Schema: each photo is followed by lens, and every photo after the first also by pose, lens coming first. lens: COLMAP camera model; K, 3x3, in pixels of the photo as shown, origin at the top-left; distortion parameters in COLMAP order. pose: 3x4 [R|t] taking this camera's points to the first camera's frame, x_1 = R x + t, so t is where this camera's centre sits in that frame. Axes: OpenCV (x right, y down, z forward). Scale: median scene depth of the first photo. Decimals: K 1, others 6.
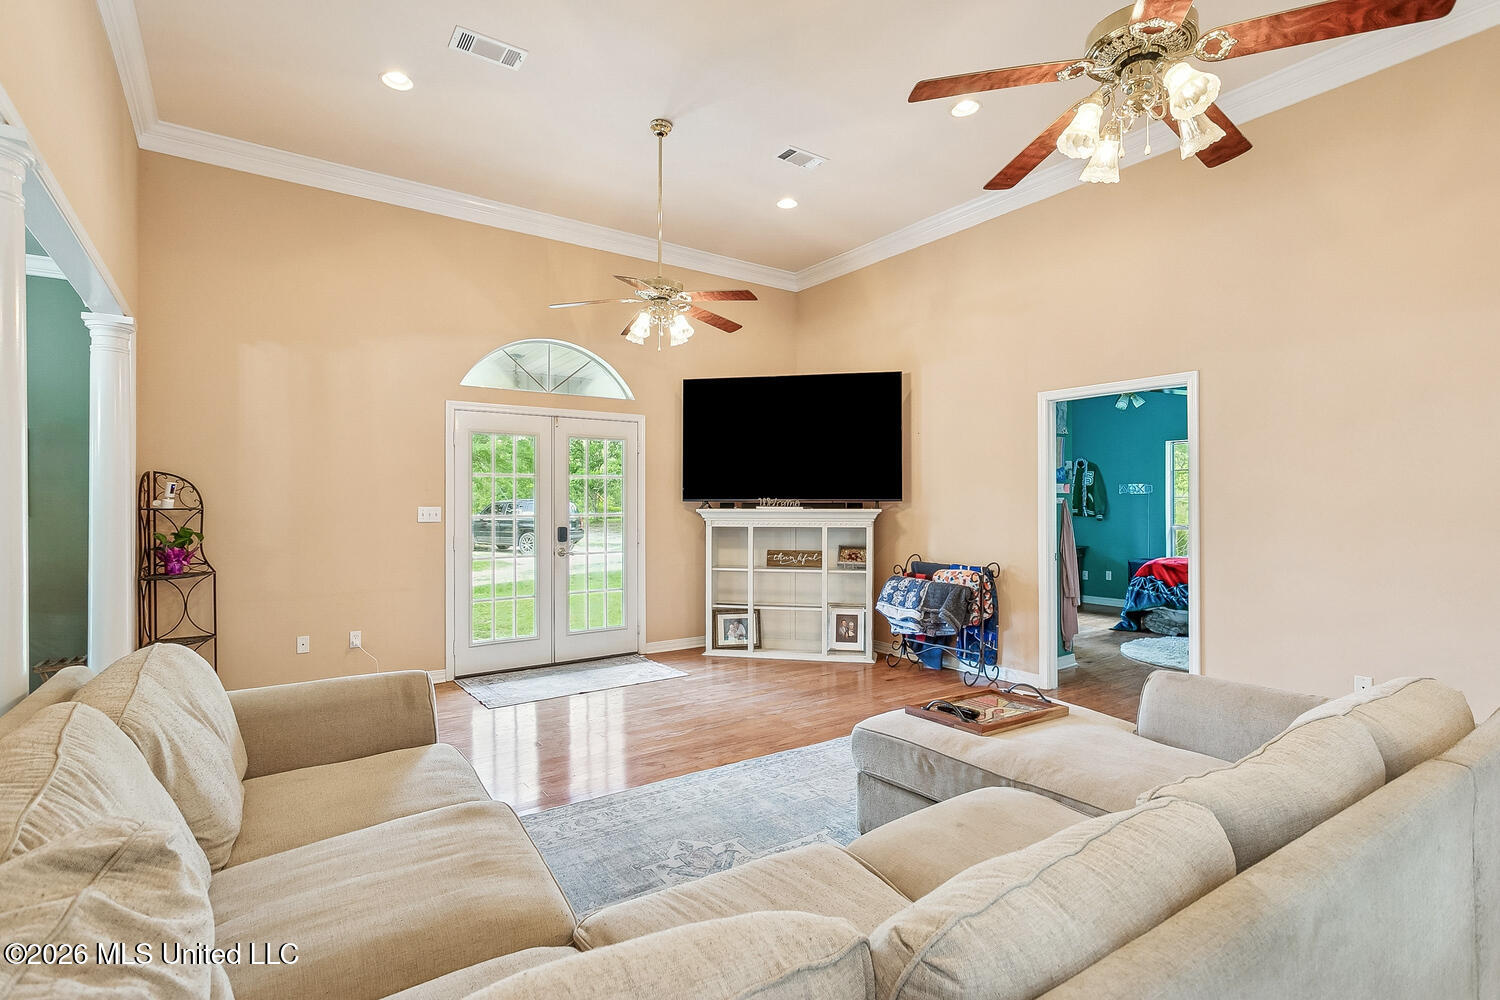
lens RADIAL K [[721.0, 0, 743.4], [0, 721.0, 506.1], [0, 0, 1]] dist [0.000844, 0.000911]
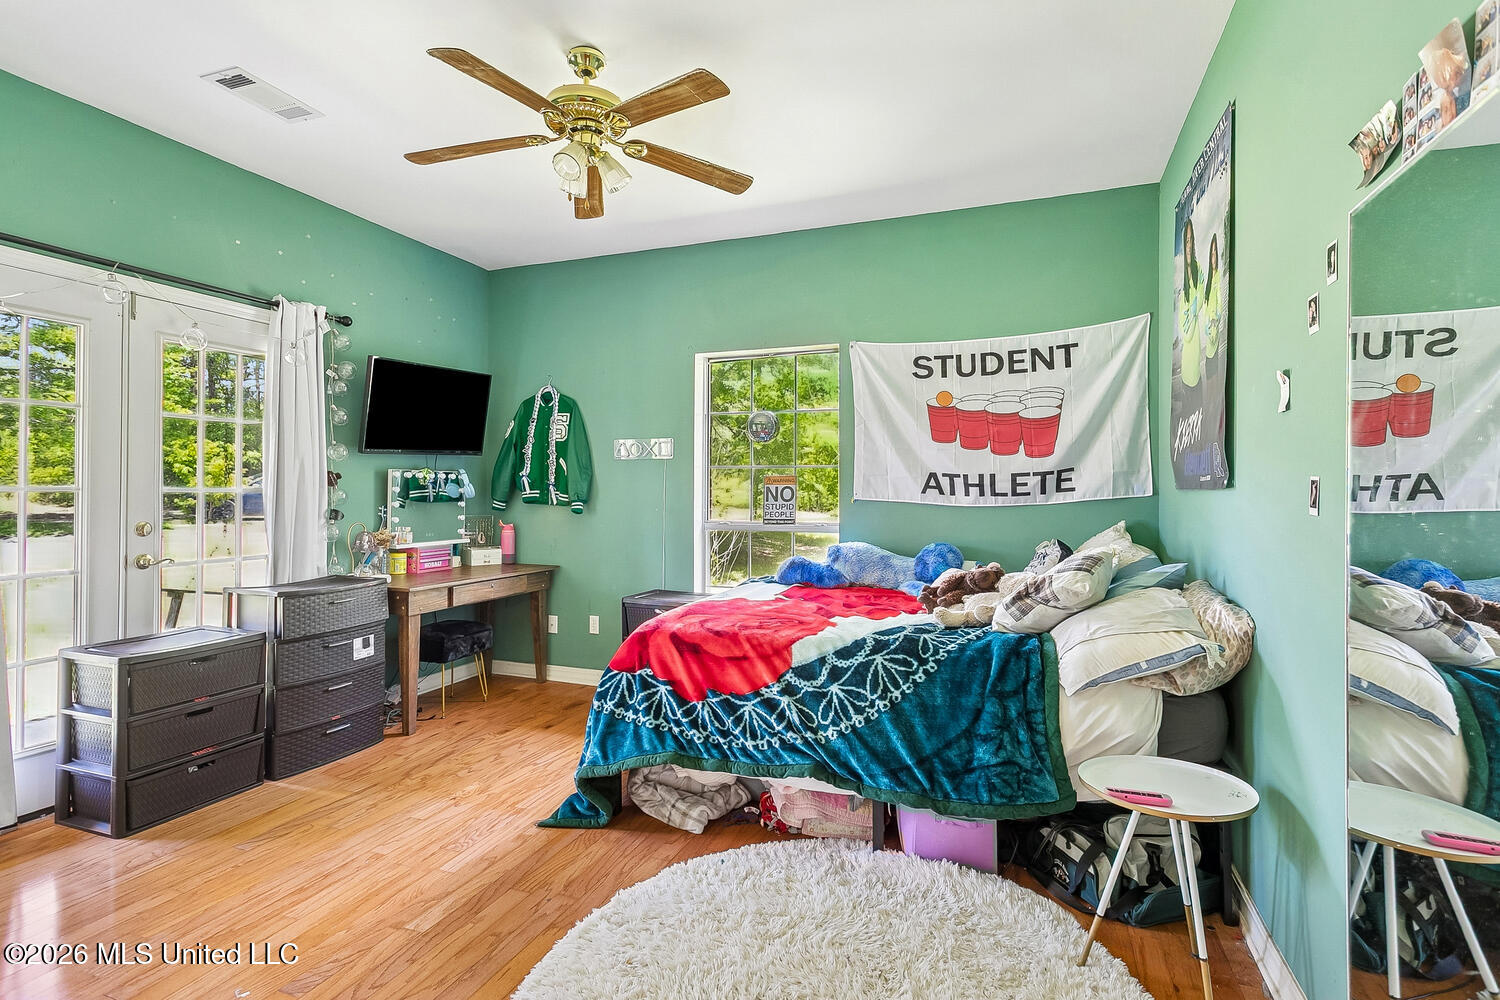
lens RADIAL K [[721.0, 0, 752.5], [0, 721.0, 493.2], [0, 0, 1]] dist [0.000844, 0.000911]
pose [[0.835972, 0.001804, 0.548770, 0.323939], [-0.003220, 0.999994, 0.001618, 0.005452], [-0.548763, -0.003120, 0.835972, 0.524514]]
